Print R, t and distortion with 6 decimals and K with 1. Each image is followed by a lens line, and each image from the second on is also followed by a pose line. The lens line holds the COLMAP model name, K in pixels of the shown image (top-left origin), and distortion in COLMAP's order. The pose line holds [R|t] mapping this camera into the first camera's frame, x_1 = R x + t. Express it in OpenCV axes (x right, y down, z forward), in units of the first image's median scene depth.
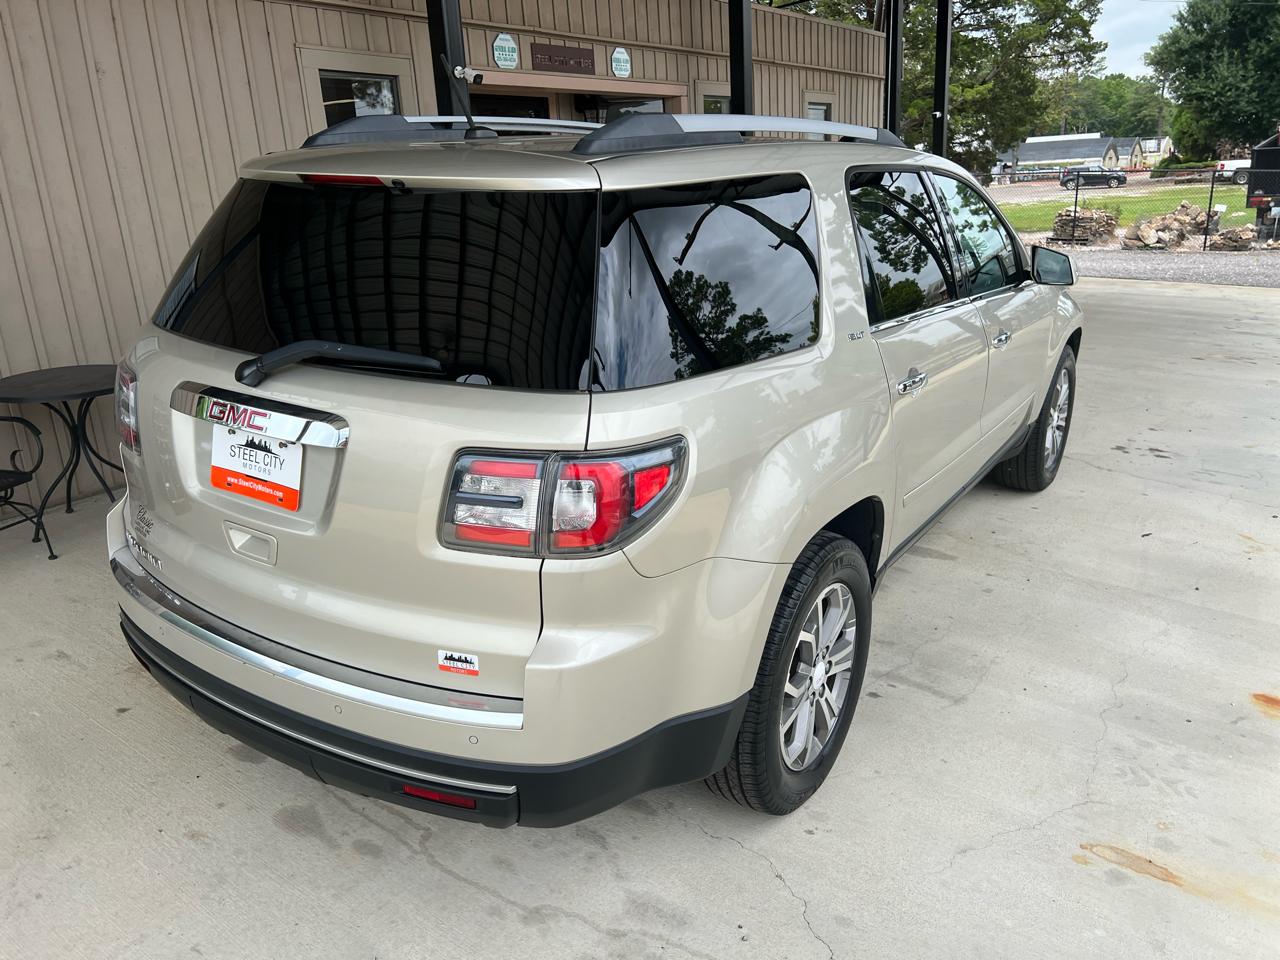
lens RADIAL K [[976.0, 0, 644.3], [0, 976.0, 479.3], [0, 0, 1]] dist [0.043469, -0.050239]
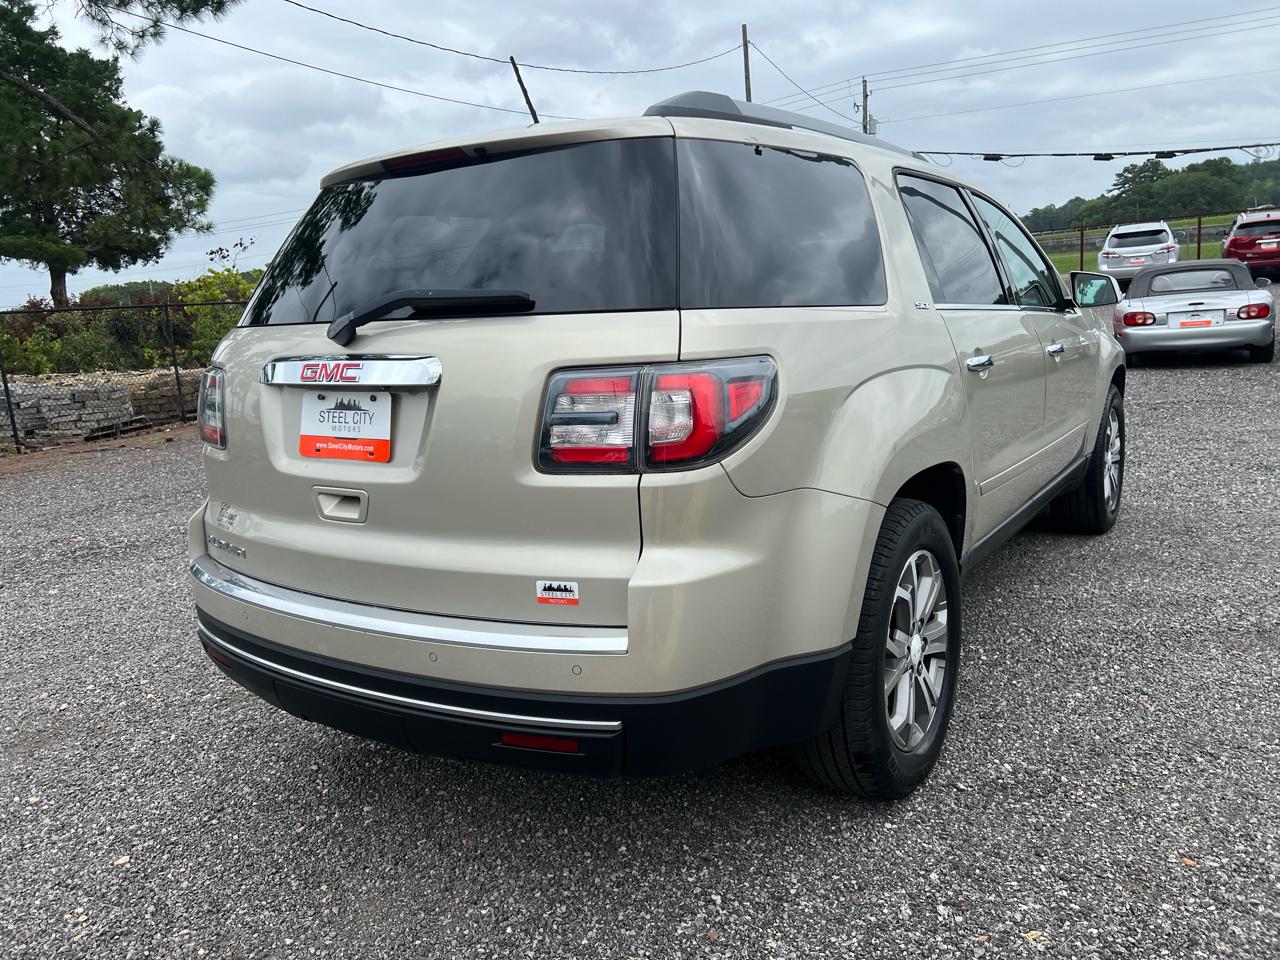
lens RADIAL K [[976.0, 0, 637.0], [0, 976.0, 486.4], [0, 0, 1]] dist [0.043469, -0.050239]
pose [[0.997728, -0.057298, -0.035429, -0.061404], [0.052120, 0.989755, -0.132925, 0.188428], [0.042682, 0.130776, 0.990493, 0.021147]]
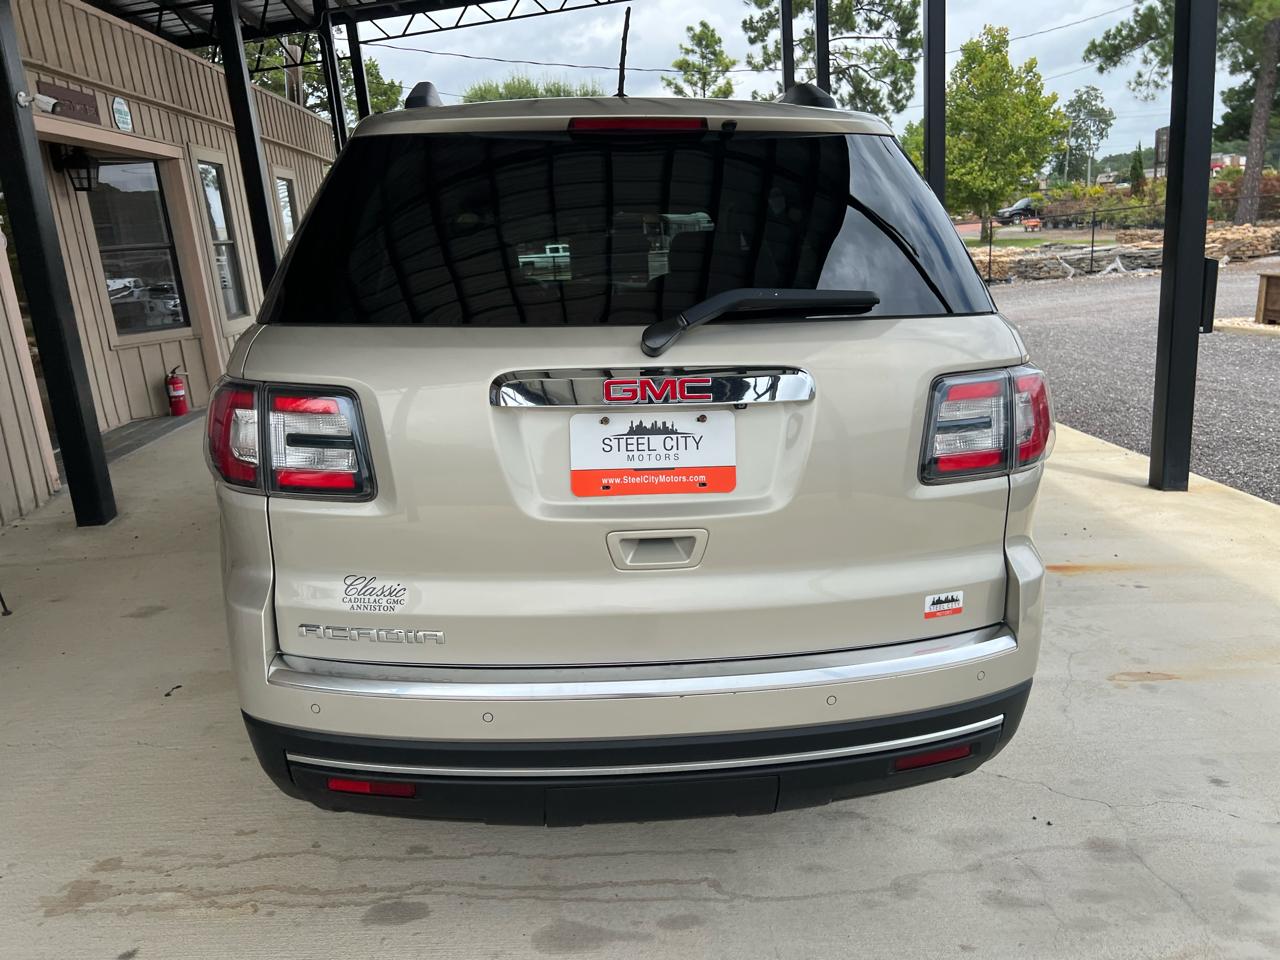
lens RADIAL K [[976.0, 0, 634.3], [0, 976.0, 479.3], [0, 0, 1]] dist [0.043469, -0.050239]
pose [[0.784546, -0.155727, 0.600197, -0.861489], [0.213526, 0.976599, -0.025722, 0.023681], [-0.582146, 0.148337, 0.799438, 0.339837]]
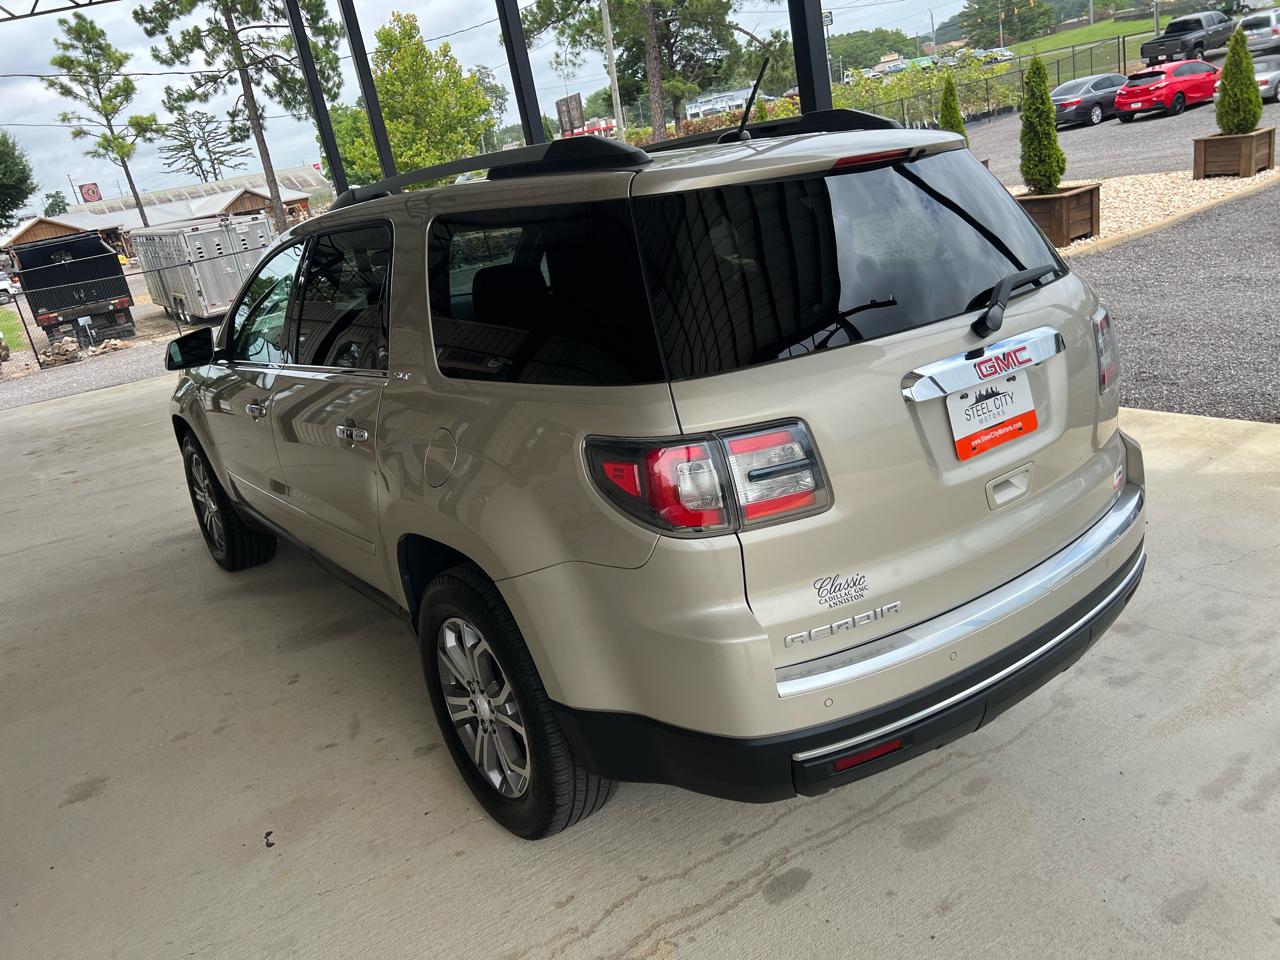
lens RADIAL K [[976.0, 0, 638.0], [0, 976.0, 462.5], [0, 0, 1]] dist [0.043469, -0.050239]
pose [[0.335859, -0.302749, 0.891931, -1.399629], [0.429587, 0.891951, 0.140993, -0.263661], [-0.838244, 0.335808, 0.429627, 0.843584]]
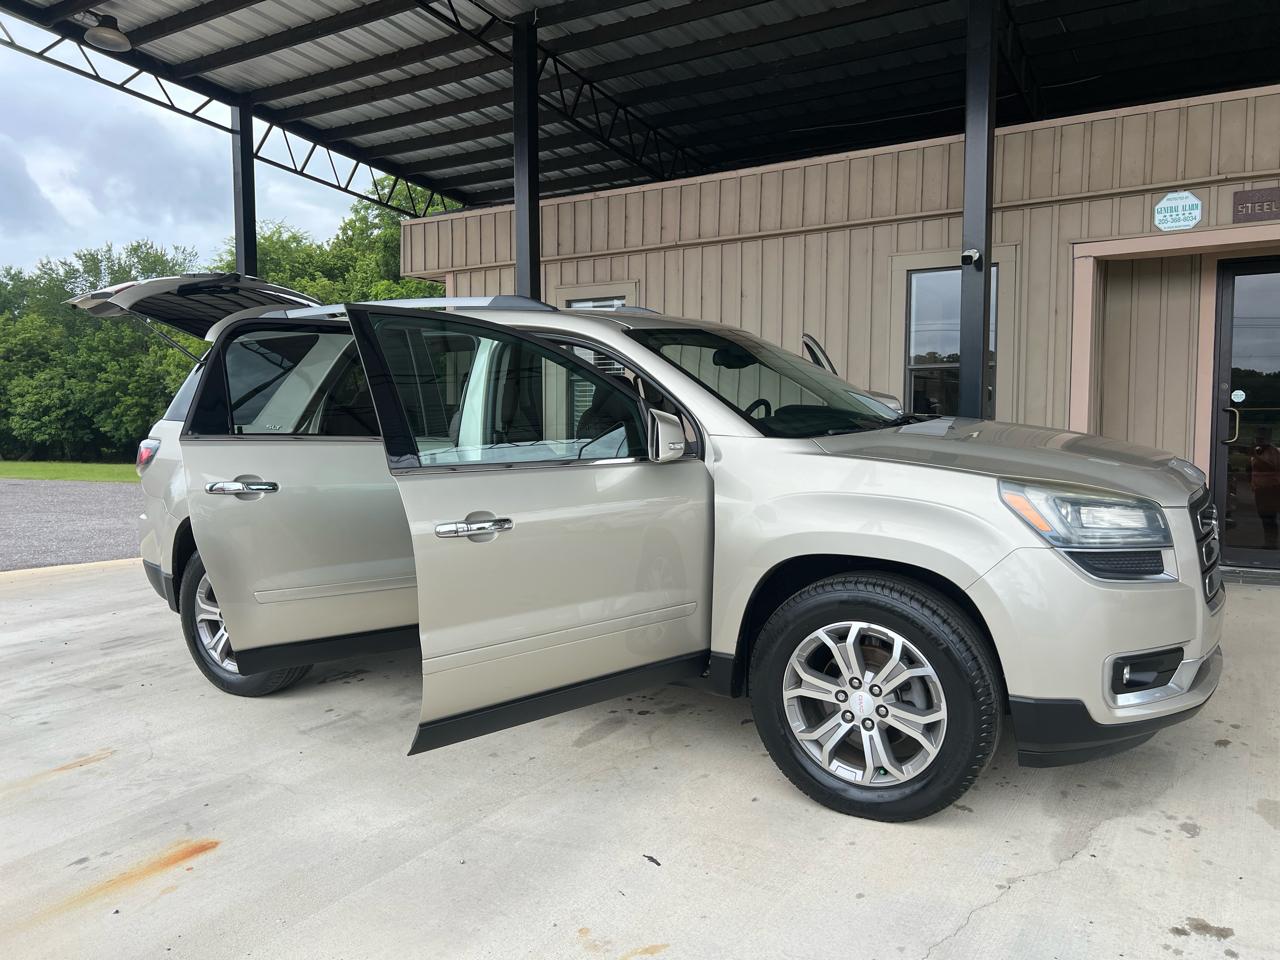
lens RADIAL K [[976.0, 0, 636.2], [0, 976.0, 479.5], [0, 0, 1]] dist [0.043469, -0.050239]
pose [[0.042387, 0.100432, -0.994041, 2.201106], [-0.300524, 0.950140, 0.083182, -0.444556], [0.952832, 0.295207, 0.070456, 1.734022]]
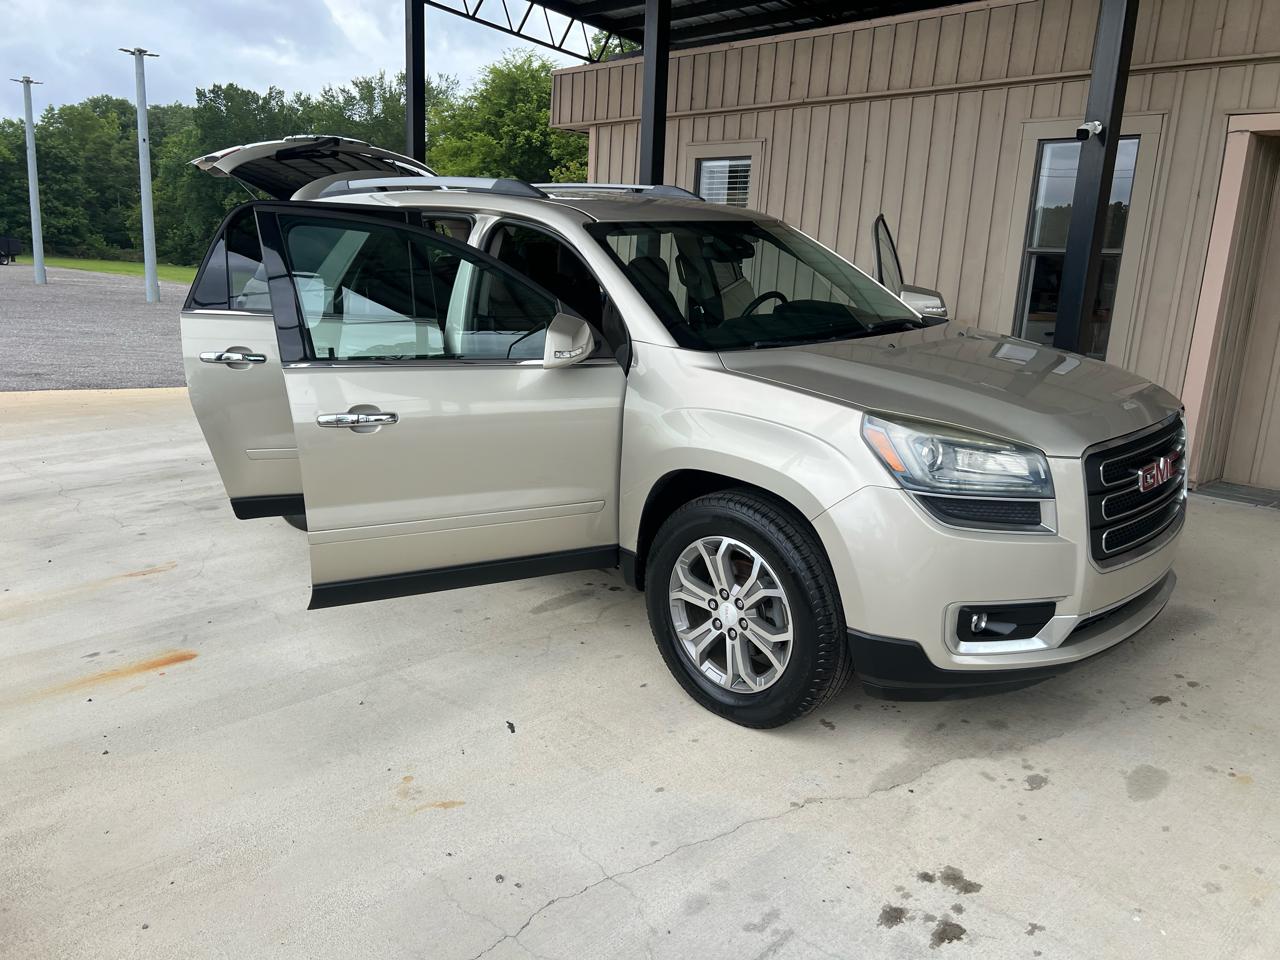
lens RADIAL K [[976.0, 0, 639.5], [0, 976.0, 471.4], [0, 0, 1]] dist [0.043469, -0.050239]
pose [[-0.204710, 0.242221, -0.948379, 2.202122], [-0.329010, 0.895496, 0.299732, -0.686684], [0.921871, 0.373385, -0.103624, 2.159110]]
